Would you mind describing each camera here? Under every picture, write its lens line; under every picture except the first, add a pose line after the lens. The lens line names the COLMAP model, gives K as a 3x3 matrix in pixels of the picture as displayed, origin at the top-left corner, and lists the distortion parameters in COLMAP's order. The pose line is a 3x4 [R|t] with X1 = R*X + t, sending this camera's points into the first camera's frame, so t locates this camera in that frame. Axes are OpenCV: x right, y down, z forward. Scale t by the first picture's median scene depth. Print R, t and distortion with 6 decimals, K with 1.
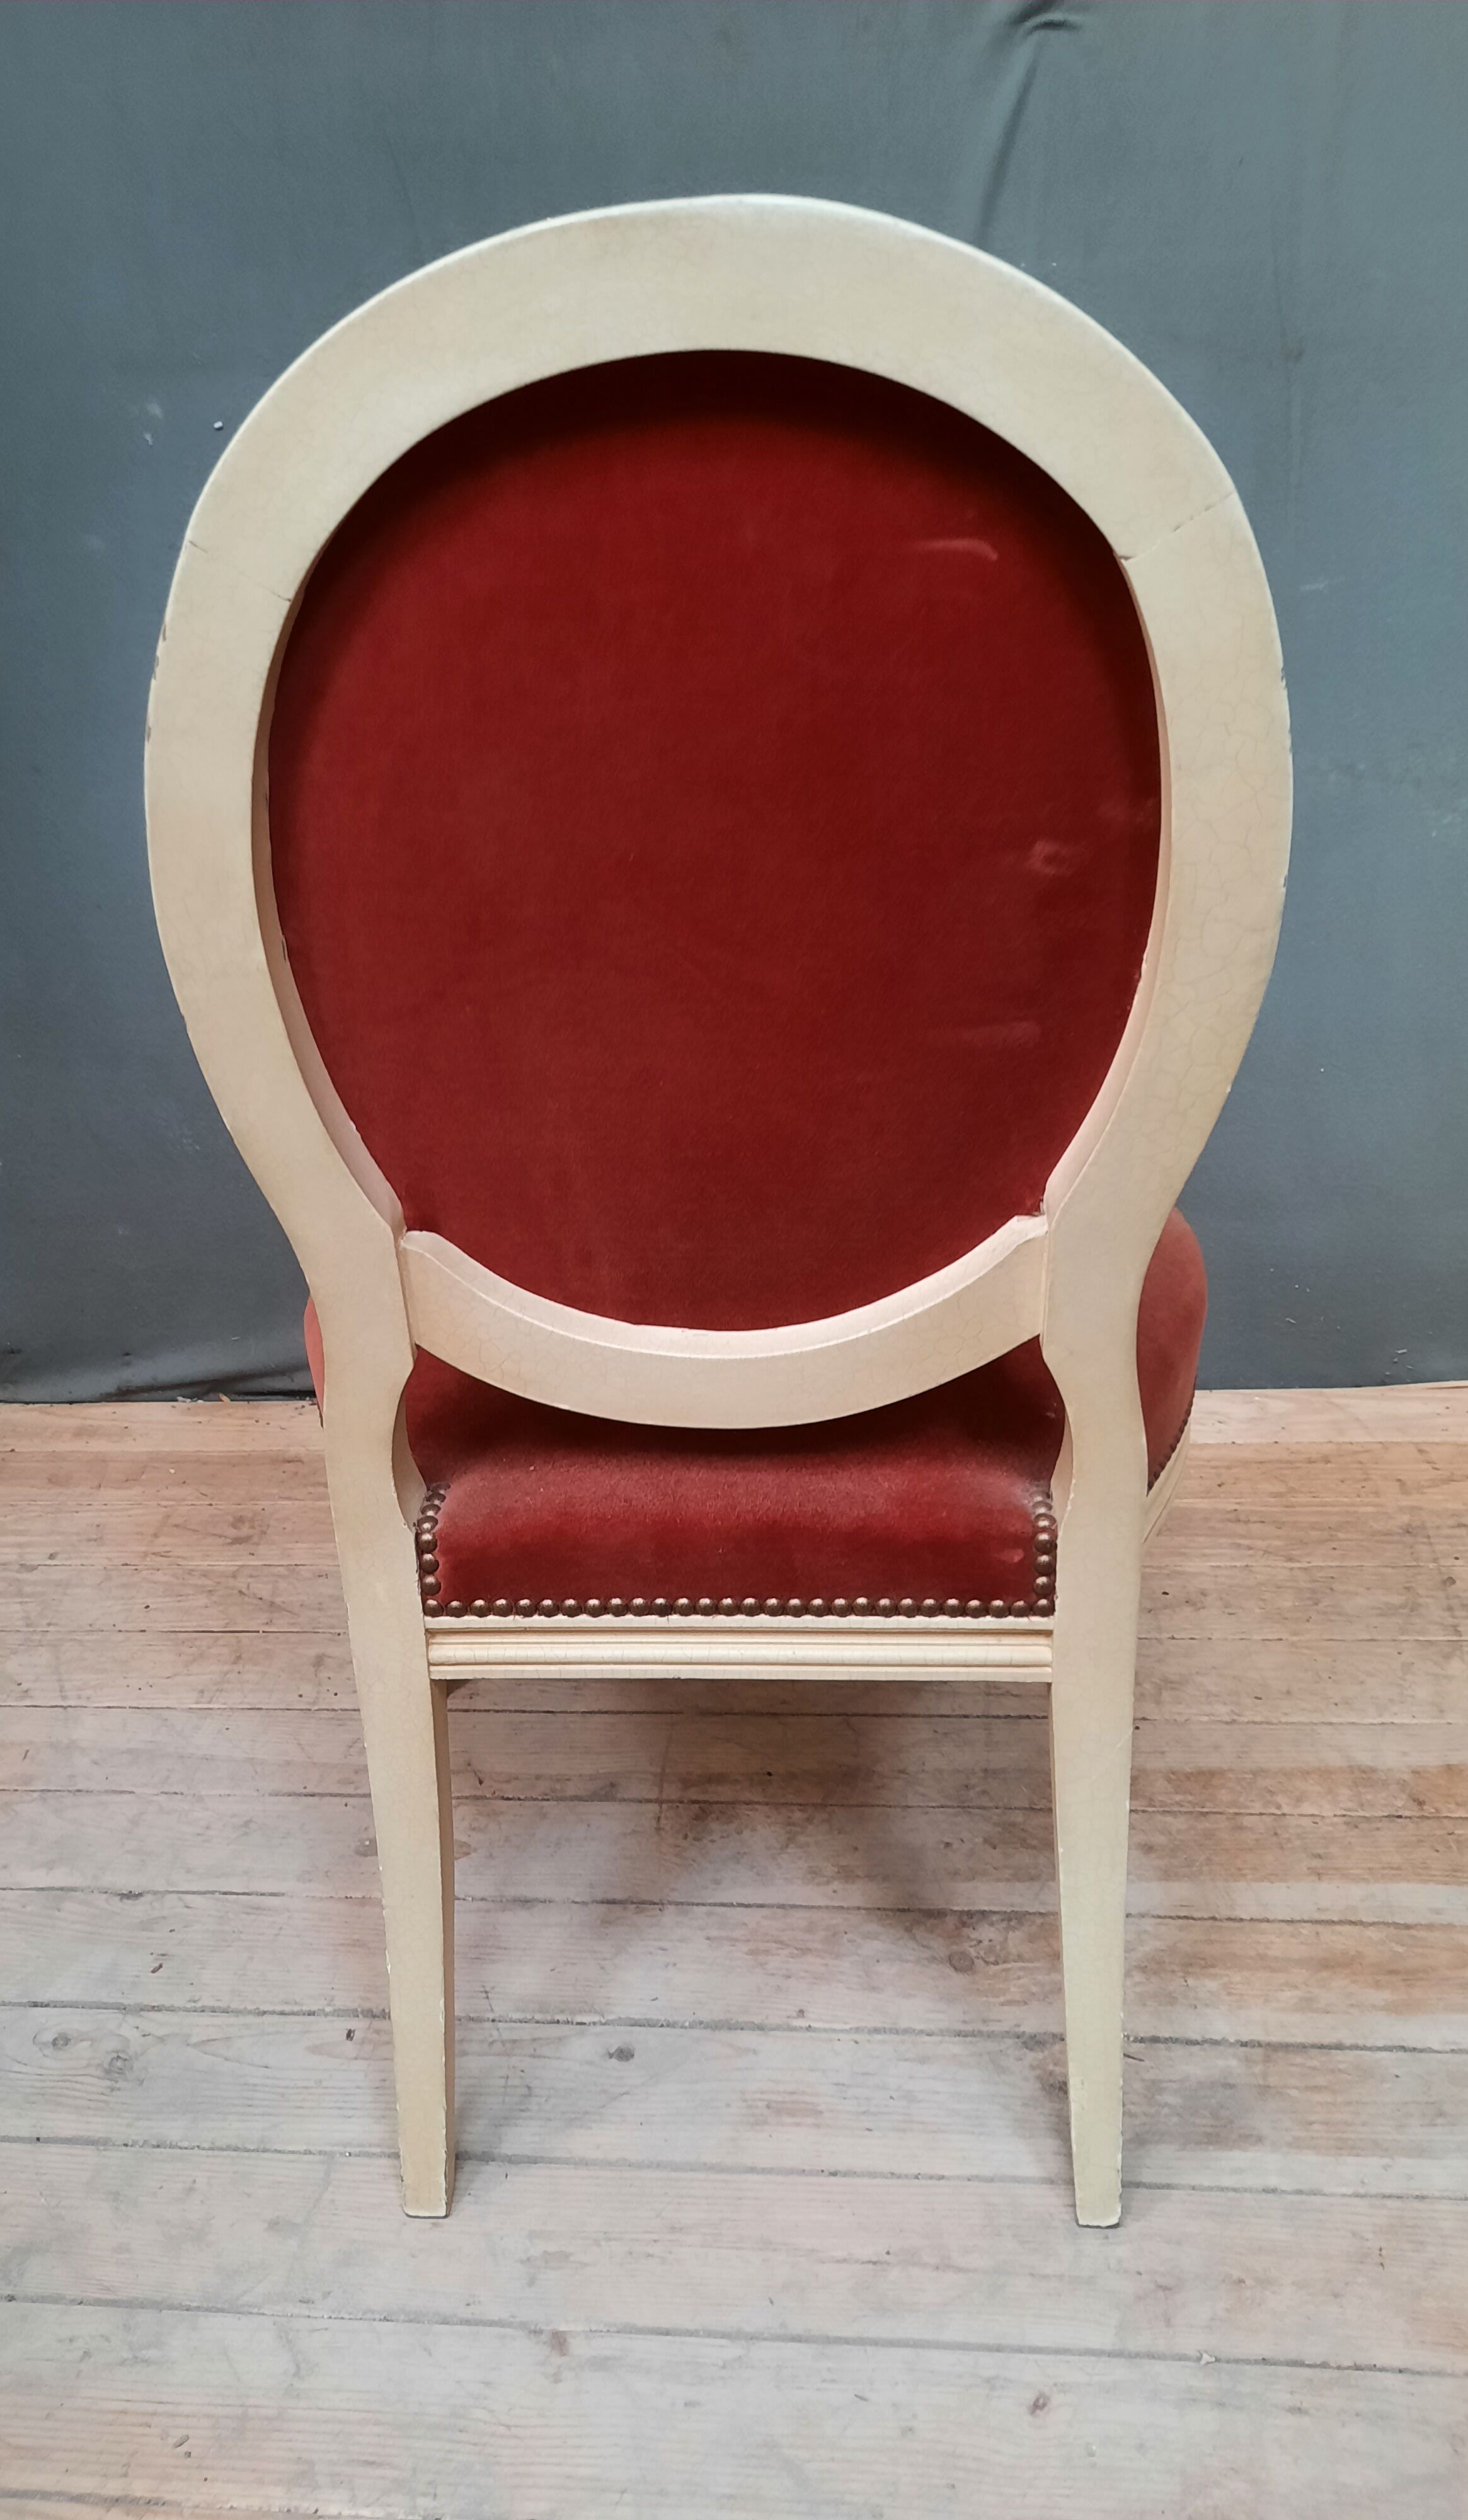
lens RADIAL K [[1865.8, 0, 746.6], [0, 1865.8, 1272.1], [0, 0, 1]] dist [0.032731, -0.025999]
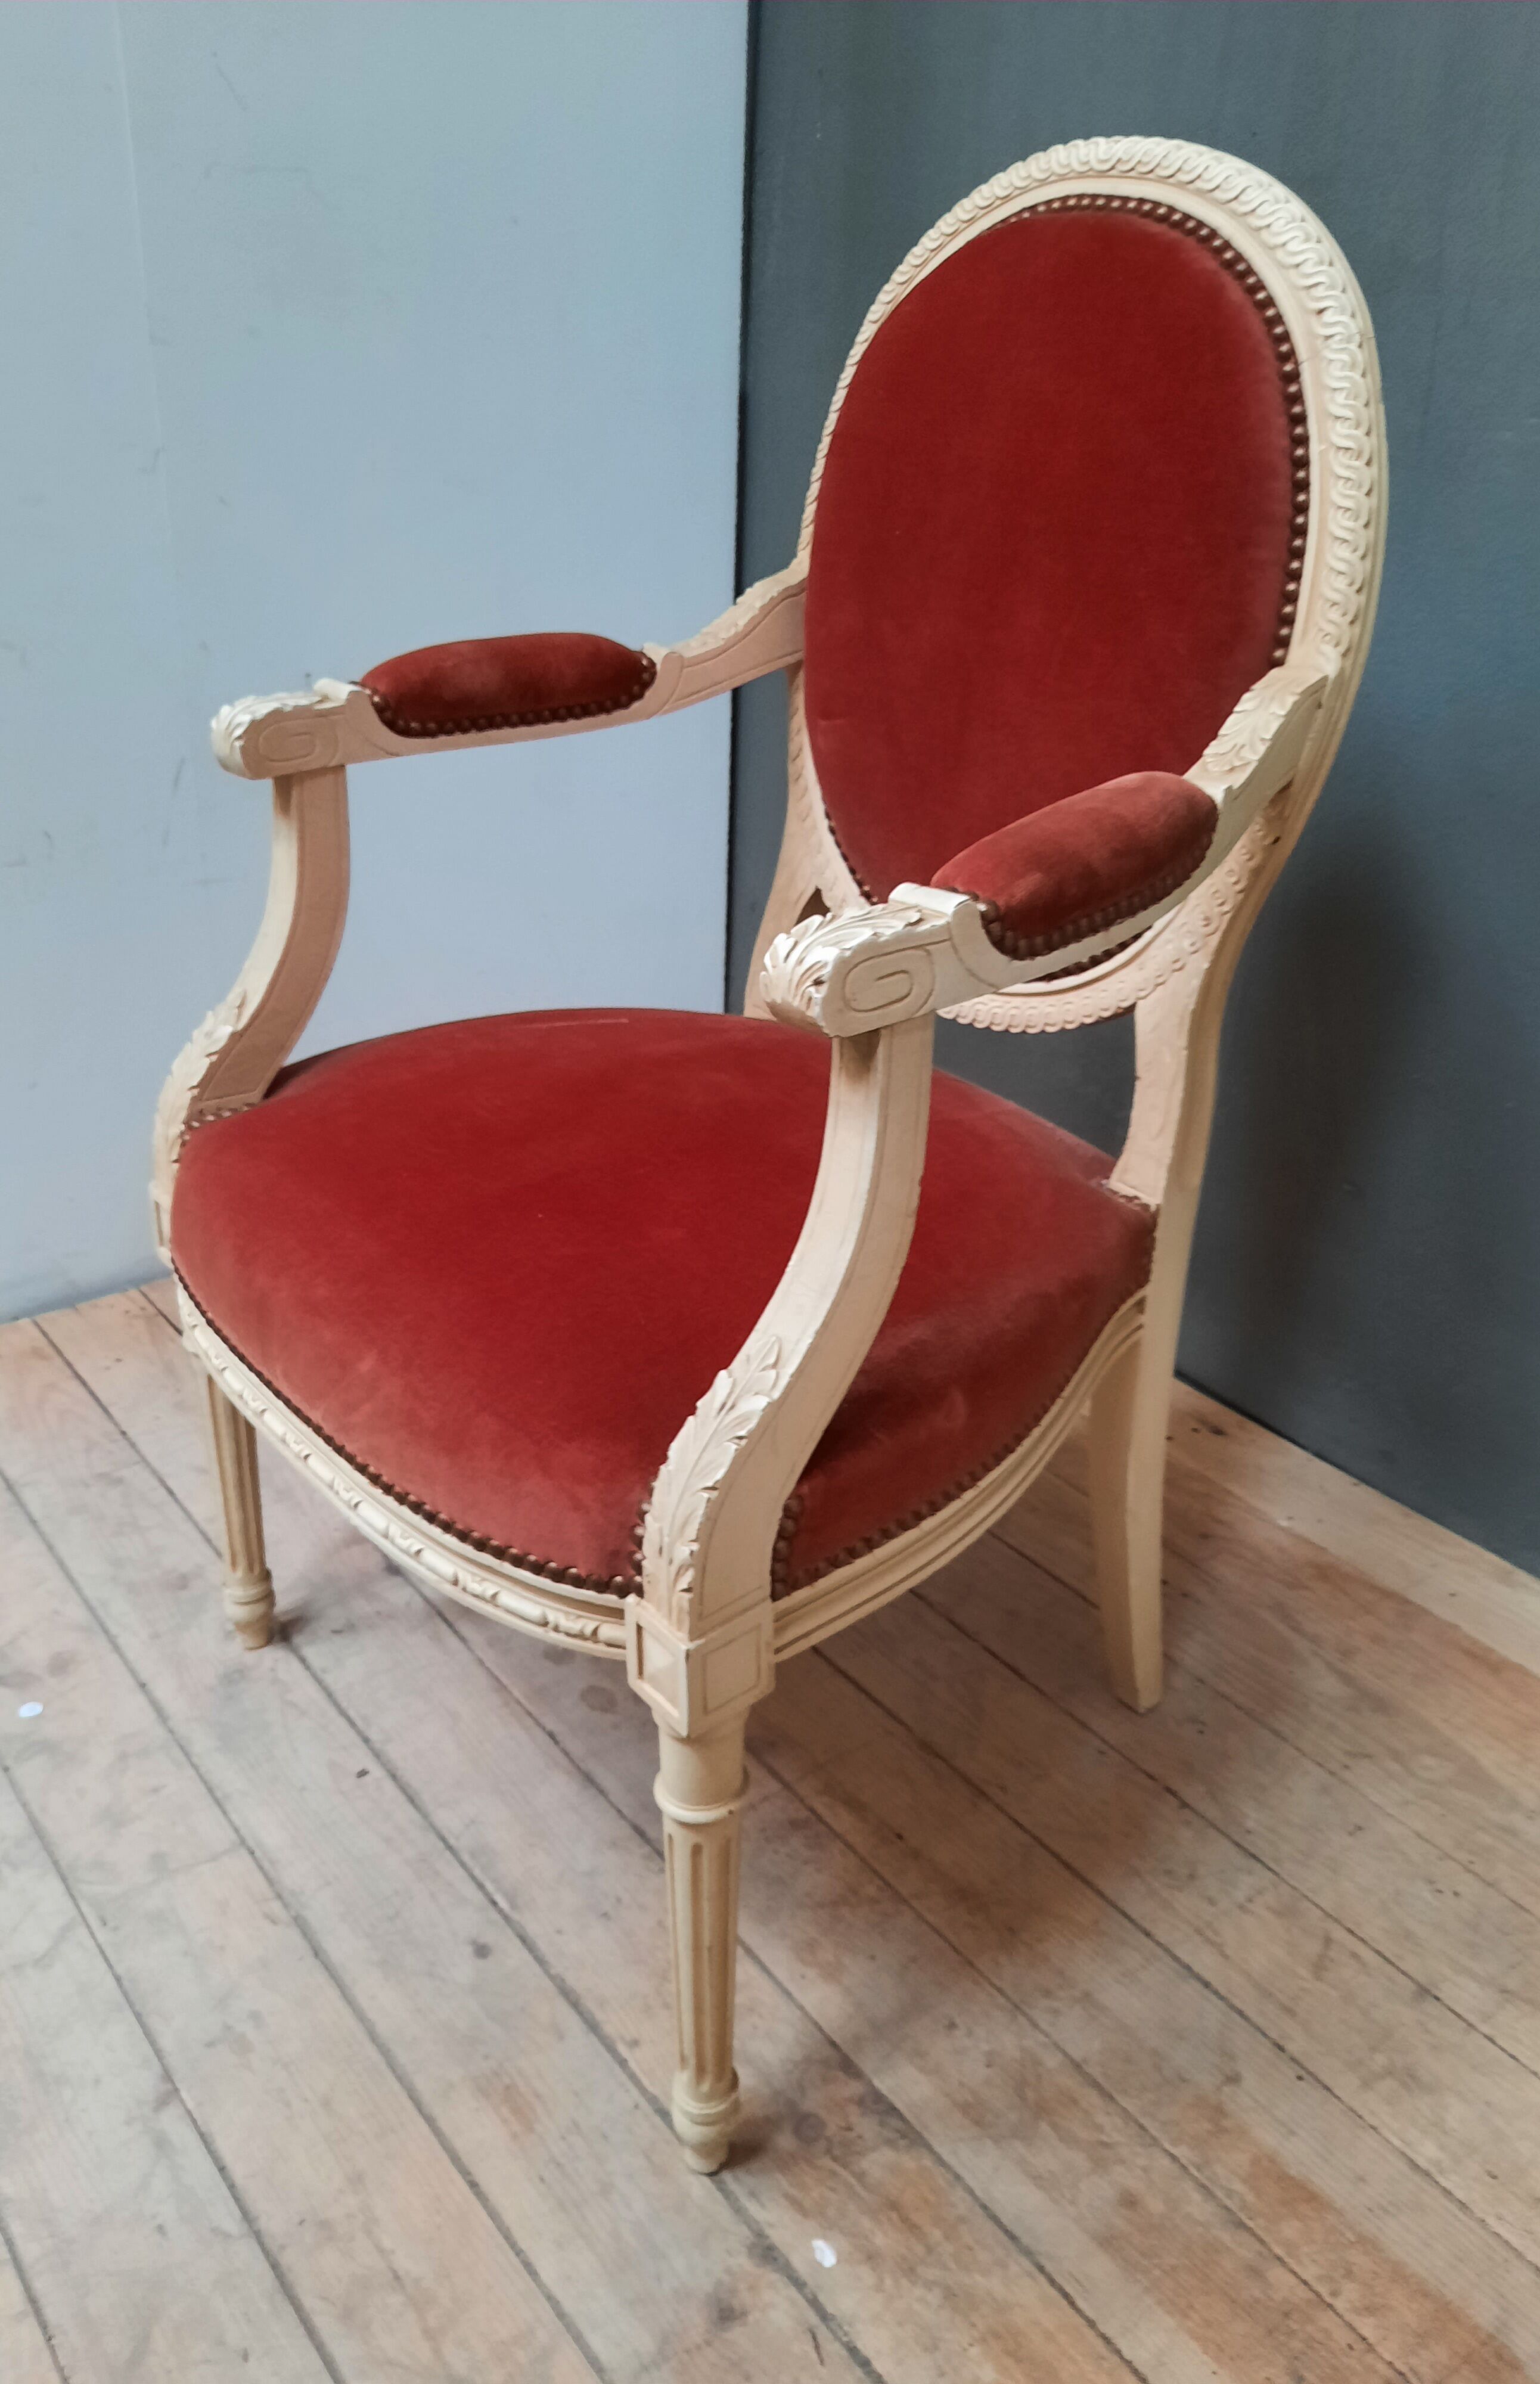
lens RADIAL K [[1957.8, 0, 790.9], [0, 1957.8, 1207.2], [0, 0, 1]] dist [0.007021, -0.005524]
pose [[0.662817, 0.384065, -0.642782, 0.531752], [-0.369388, 0.914424, 0.165471, -0.149522], [0.651327, 0.127759, 0.747965, 0.311100]]
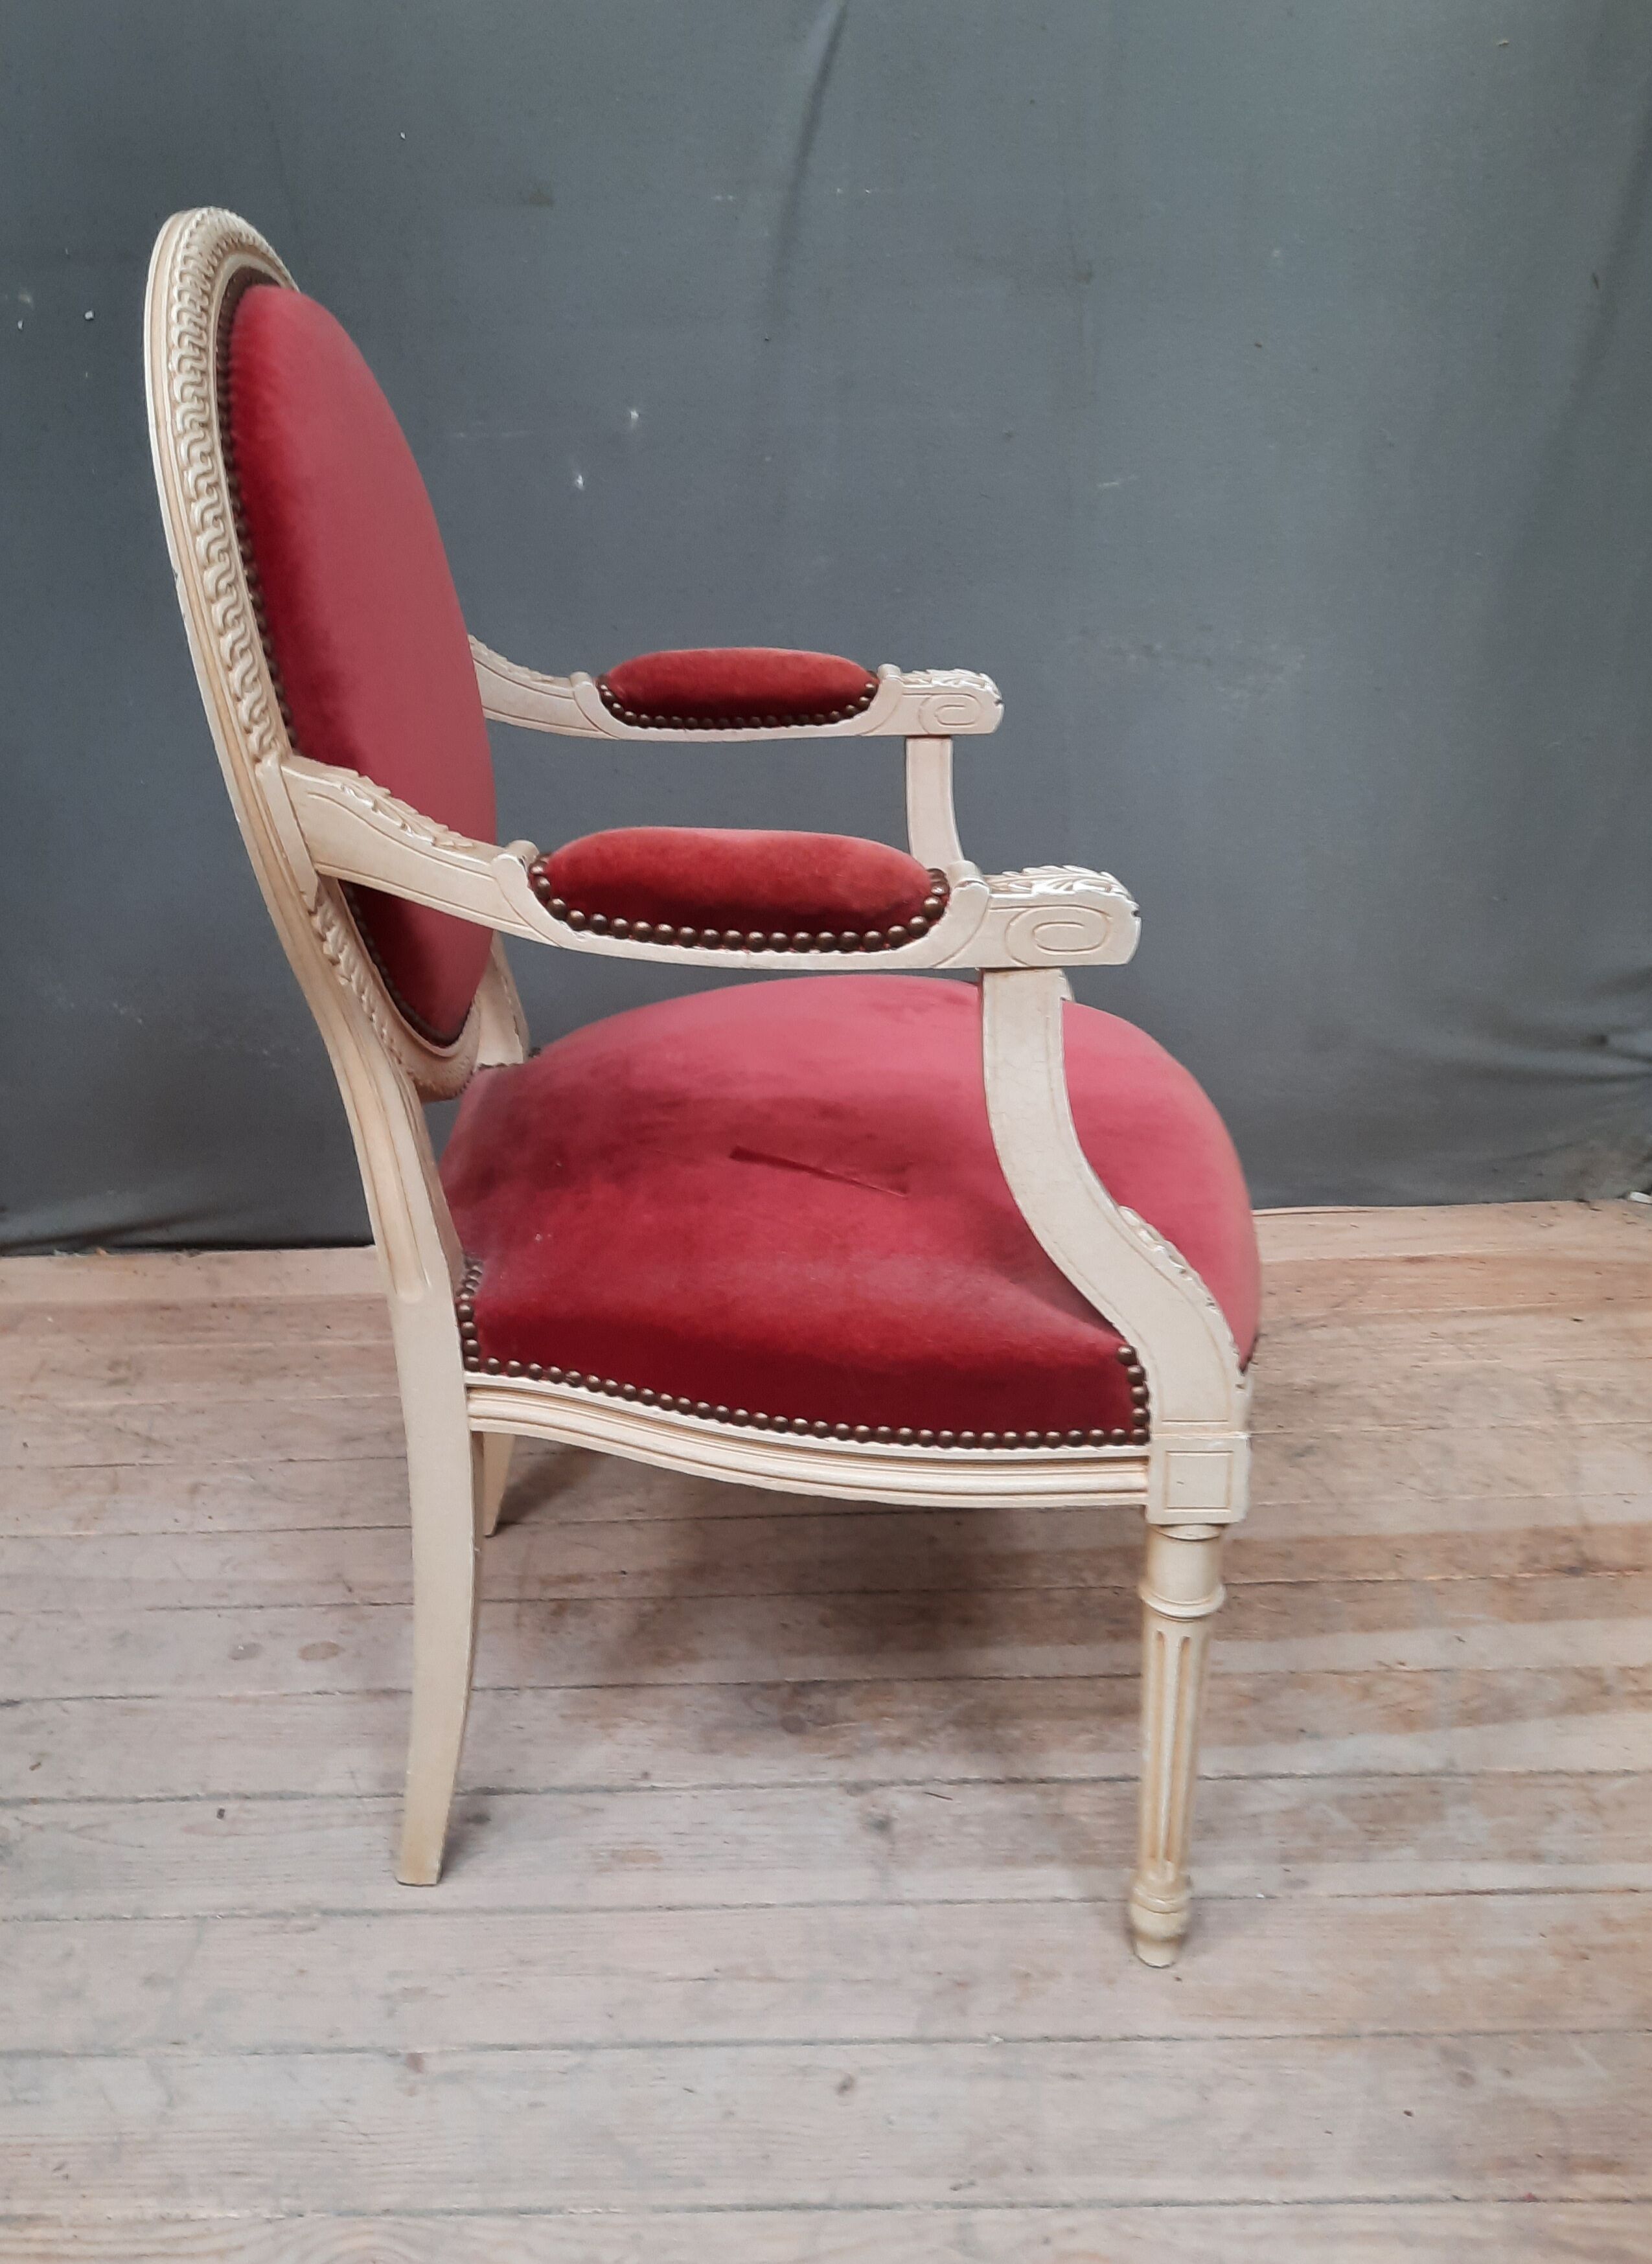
lens RADIAL K [[1879.6, 0, 812.5], [0, 1879.6, 1120.4], [0, 0, 1]] dist [0.020158, -0.010977]
pose [[0.996322, -0.014642, 0.084425, 0.039806], [0.016424, 0.999656, -0.020442, 0.039124], [-0.084097, 0.021753, 0.996220, -0.110975]]
